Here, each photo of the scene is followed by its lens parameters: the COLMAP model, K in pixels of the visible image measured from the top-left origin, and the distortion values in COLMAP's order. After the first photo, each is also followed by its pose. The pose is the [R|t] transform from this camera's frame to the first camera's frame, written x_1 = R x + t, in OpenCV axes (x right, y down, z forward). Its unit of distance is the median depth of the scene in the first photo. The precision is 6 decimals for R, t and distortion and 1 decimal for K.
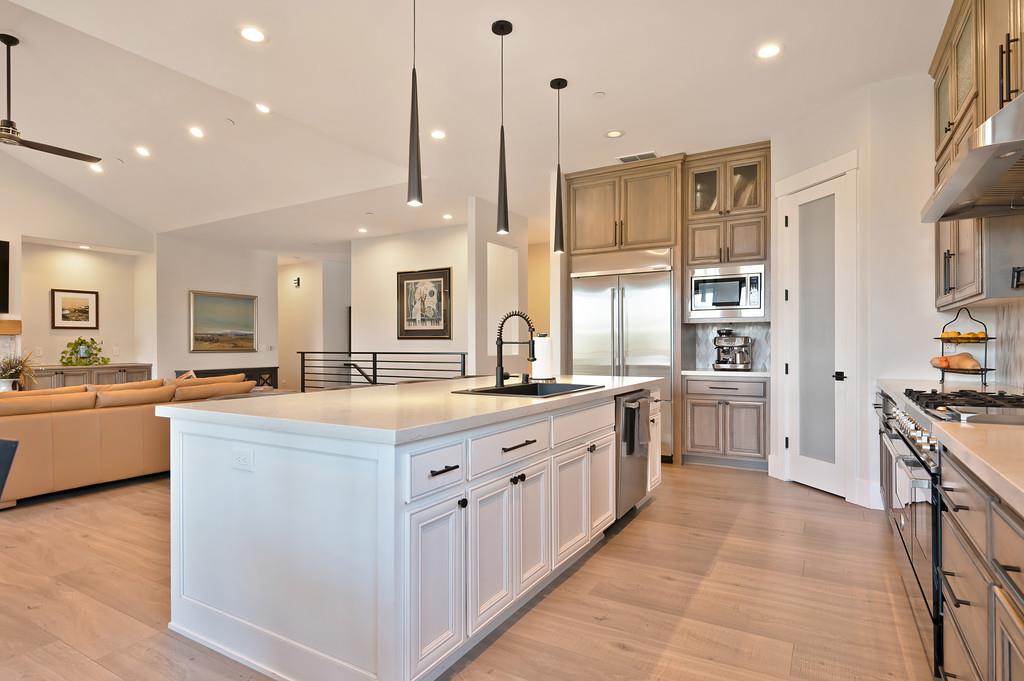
lens RADIAL K [[537.8, 0, 513.3], [0, 537.8, 344.6], [0, 0, 1]] dist [0.000199, -0.001321]
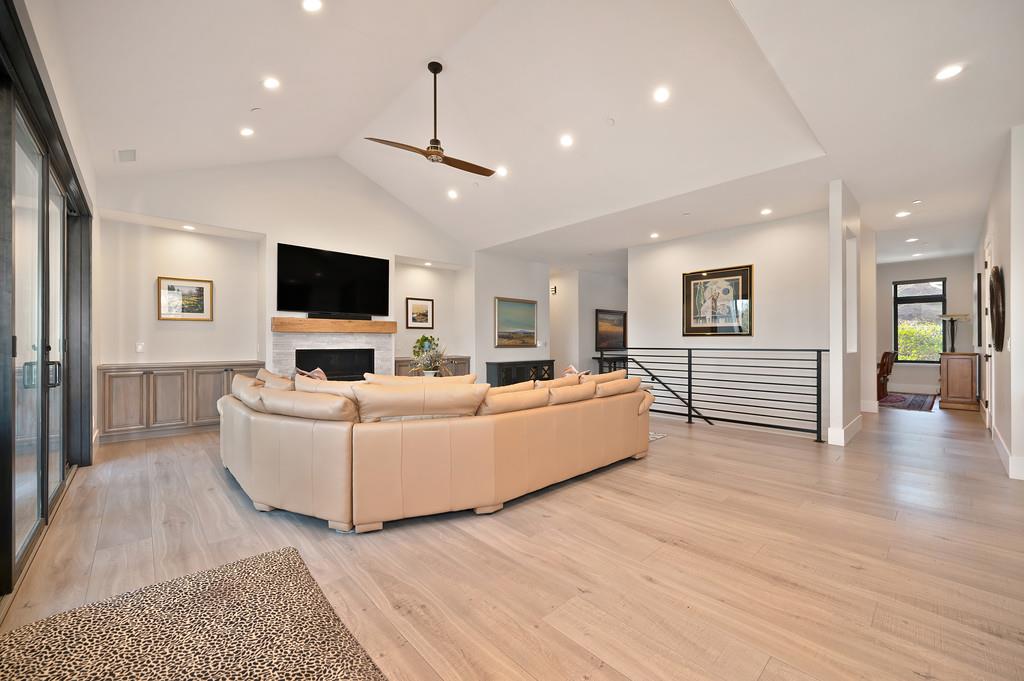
lens RADIAL K [[405.3, 0, 515.8], [0, 405.3, 339.6], [0, 0, 1]] dist [-0.000600, -0.000498]
pose [[0.958352, -0.000543, -0.285588, -0.481868], [-0.001062, 0.999984, -0.005468, 0.002709], [0.285586, 0.005544, 0.958337, 0.216568]]
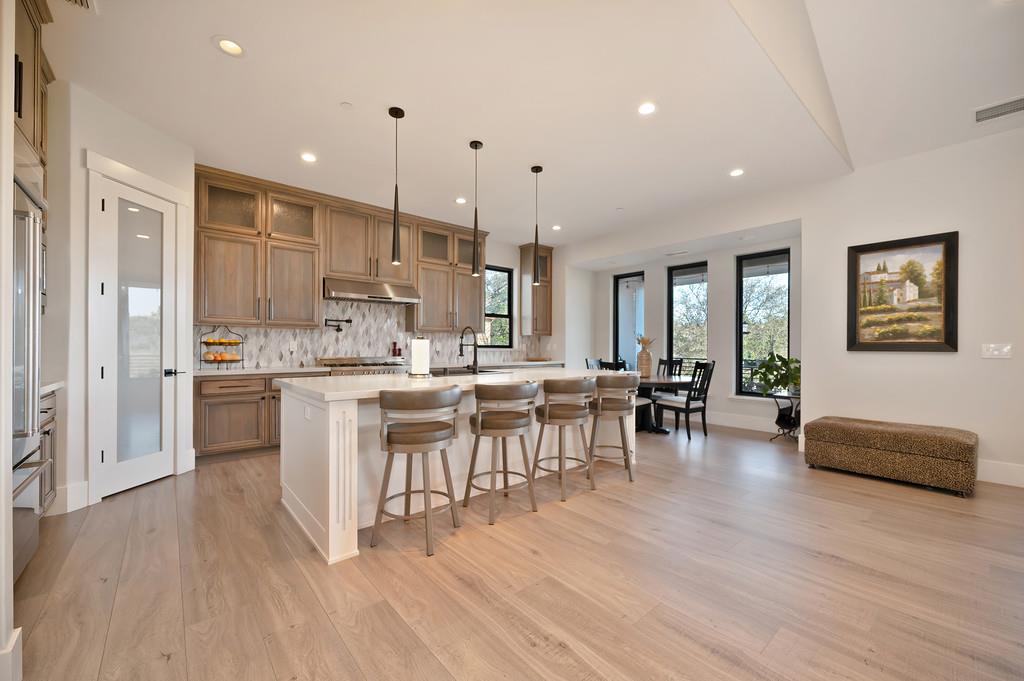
lens RADIAL K [[405.3, 0, 516.5], [0, 405.3, 347.0], [0, 0, 1]] dist [-0.000600, -0.000498]
pose [[-0.946244, 0.000053, 0.323453, -0.285161], [-0.001476, 0.999989, -0.004481, 0.004164], [-0.323449, -0.004717, -0.946234, 1.154648]]
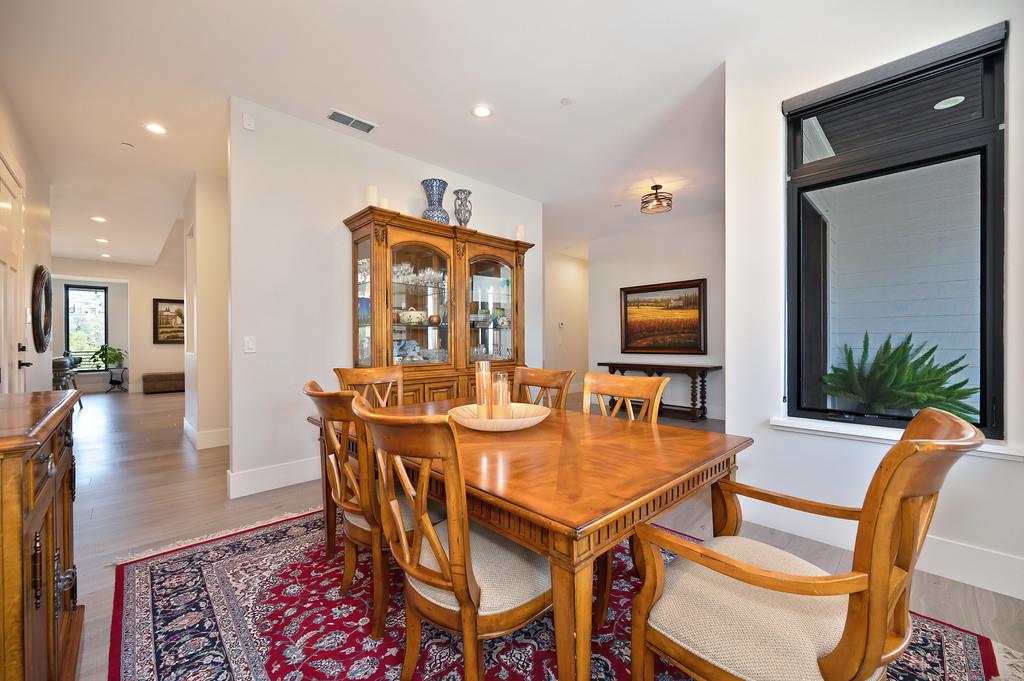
lens RADIAL K [[405.3, 0, 517.9], [0, 405.3, 340.6], [0, 0, 1]] dist [-0.000600, -0.000498]
pose [[-0.257499, 0.006407, -0.966257, 0.635321], [0.009379, 0.999947, 0.004131, 0.000195], [0.966233, -0.007999, -0.257546, 2.176429]]
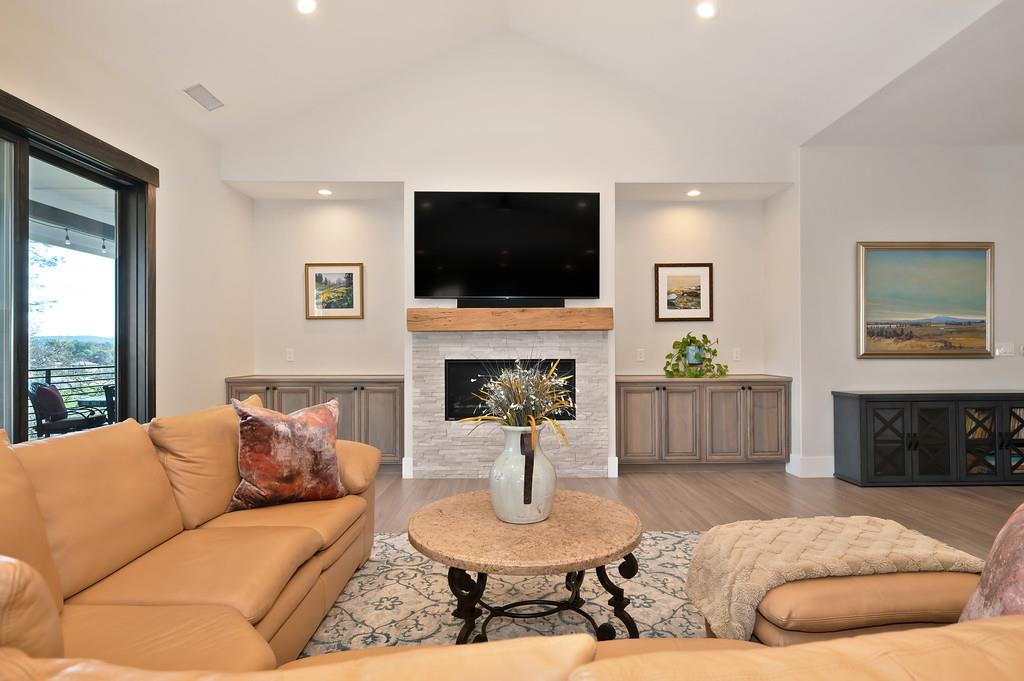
lens RADIAL K [[520.5, 0, 518.4], [0, 520.5, 346.1], [0, 0, 1]] dist [0.002020, 0.000436]
pose [[0.517771, -0.003650, -0.855511, -0.546677], [0.003697, 0.999991, -0.002029, 0.003900], [0.855511, -0.002112, 0.517780, 0.727482]]
